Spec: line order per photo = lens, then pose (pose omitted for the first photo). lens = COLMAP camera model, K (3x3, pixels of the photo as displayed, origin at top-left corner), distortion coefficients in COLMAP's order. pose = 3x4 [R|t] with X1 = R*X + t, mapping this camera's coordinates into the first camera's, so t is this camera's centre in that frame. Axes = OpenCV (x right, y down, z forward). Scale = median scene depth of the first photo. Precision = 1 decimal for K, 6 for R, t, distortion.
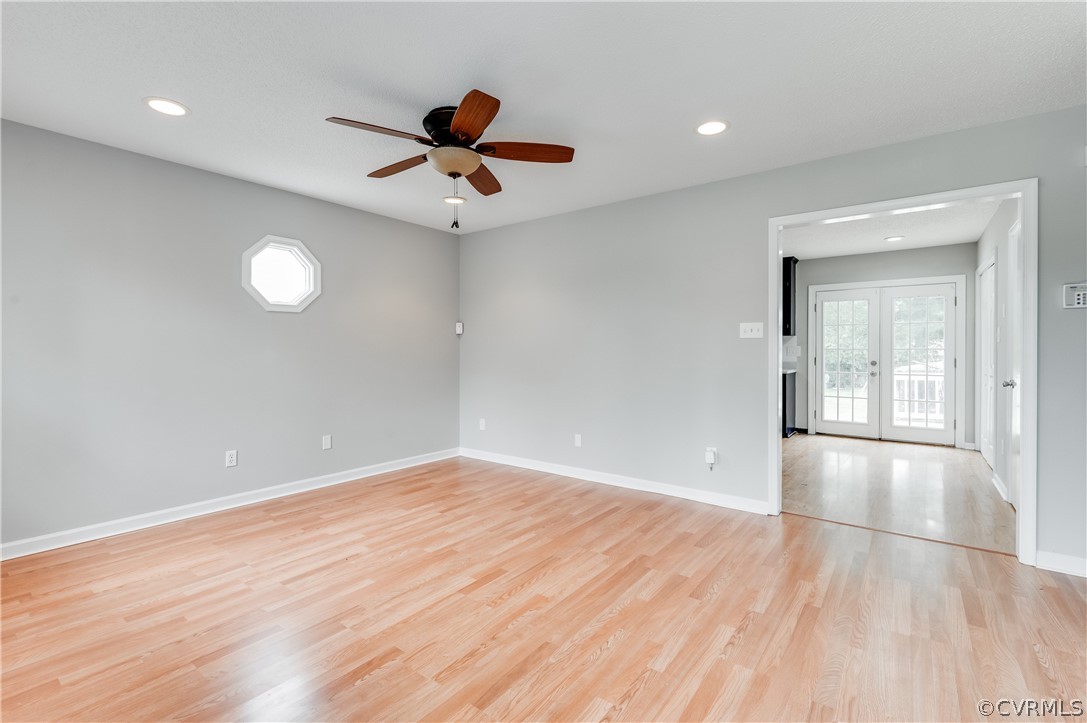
lens RADIAL K [[483.5, 0, 536.9], [0, 483.5, 347.1], [0, 0, 1]] dist [0.004667, -0.001308]
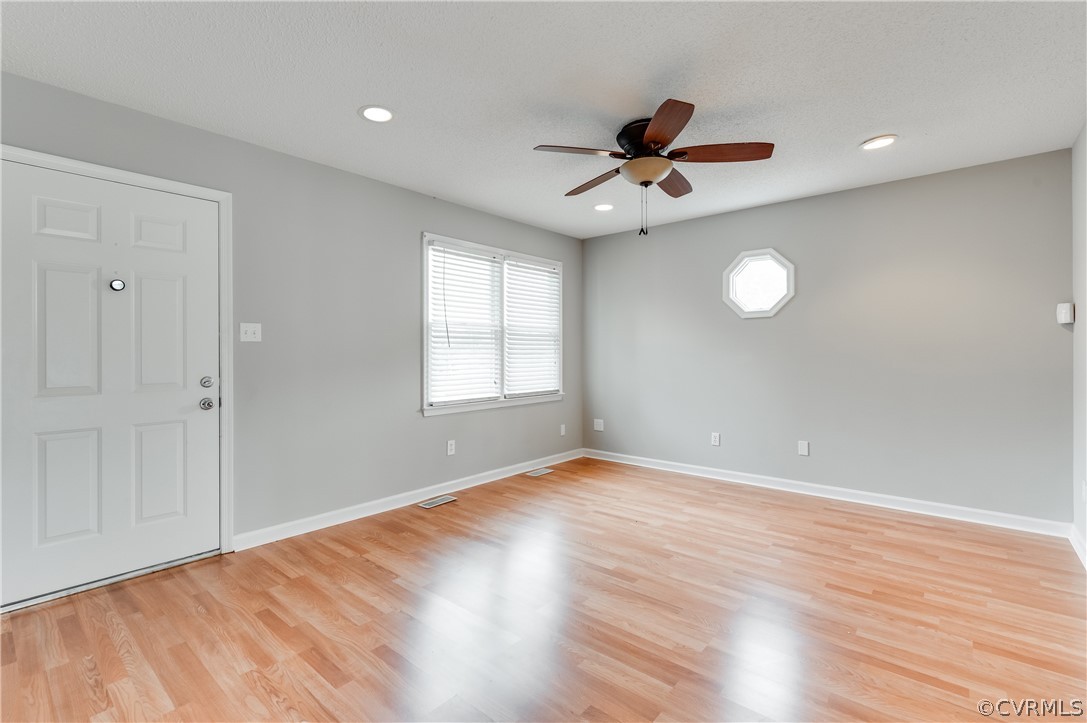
lens RADIAL K [[483.5, 0, 542.9], [0, 483.5, 354.2], [0, 0, 1]] dist [0.004667, -0.001308]
pose [[-0.048161, 0.001497, -0.998838, 0.808684], [0.012074, 0.999927, 0.000917, 0.002150], [0.998767, -0.012016, -0.048176, 0.770922]]
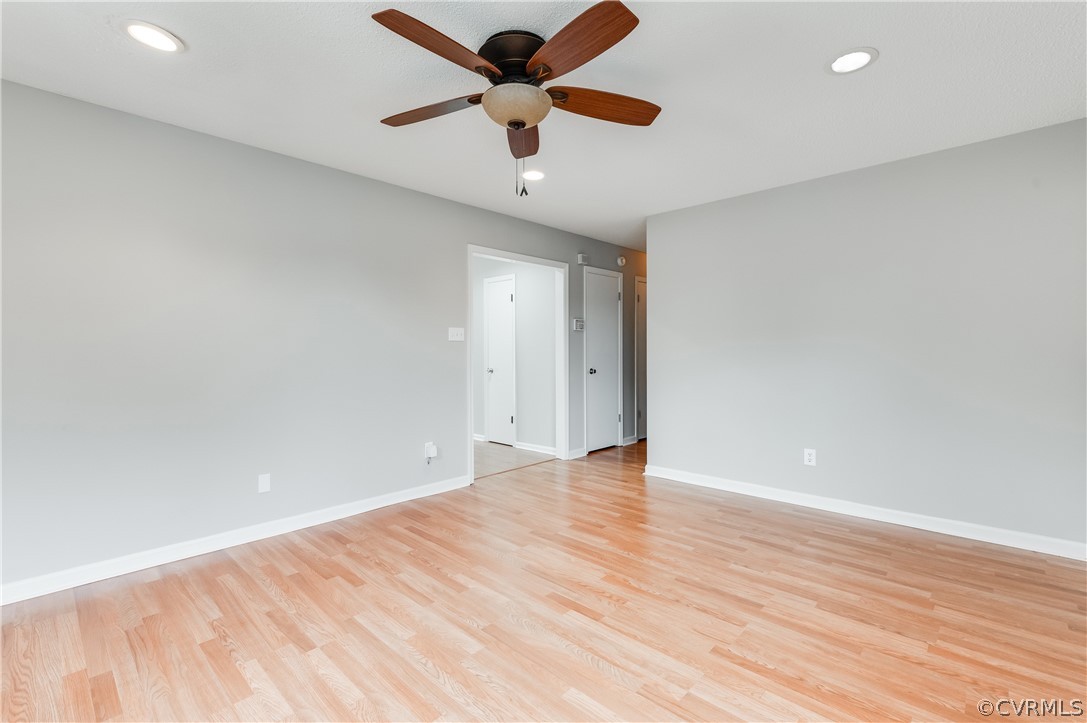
lens RADIAL K [[483.5, 0, 544.1], [0, 483.5, 358.4], [0, 0, 1]] dist [0.004667, -0.001308]
pose [[0.096846, -0.019467, 0.995109, -0.862948], [-0.006928, 0.999771, 0.020233, -0.002916], [-0.995275, -0.008854, 0.096689, 0.823560]]
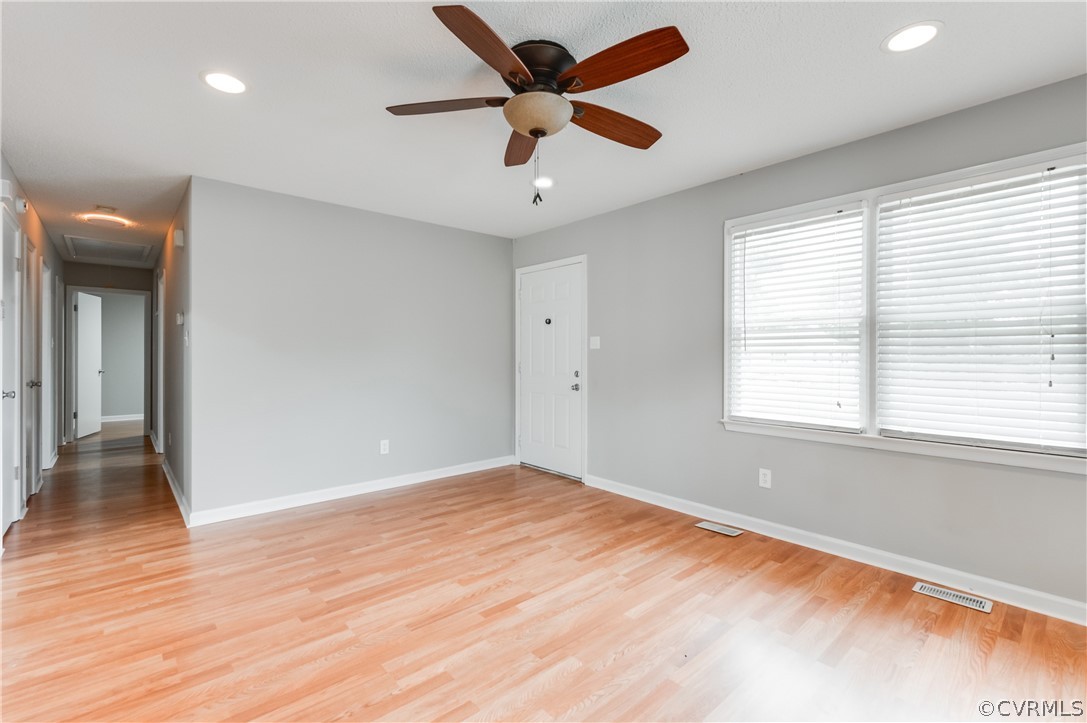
lens RADIAL K [[483.5, 0, 538.2], [0, 483.5, 355.3], [0, 0, 1]] dist [0.004667, -0.001308]
pose [[-0.982299, -0.003526, 0.187288, -0.291086], [-0.004671, 0.999973, -0.005672, -0.001503], [-0.187263, -0.006446, -0.982289, 1.633912]]
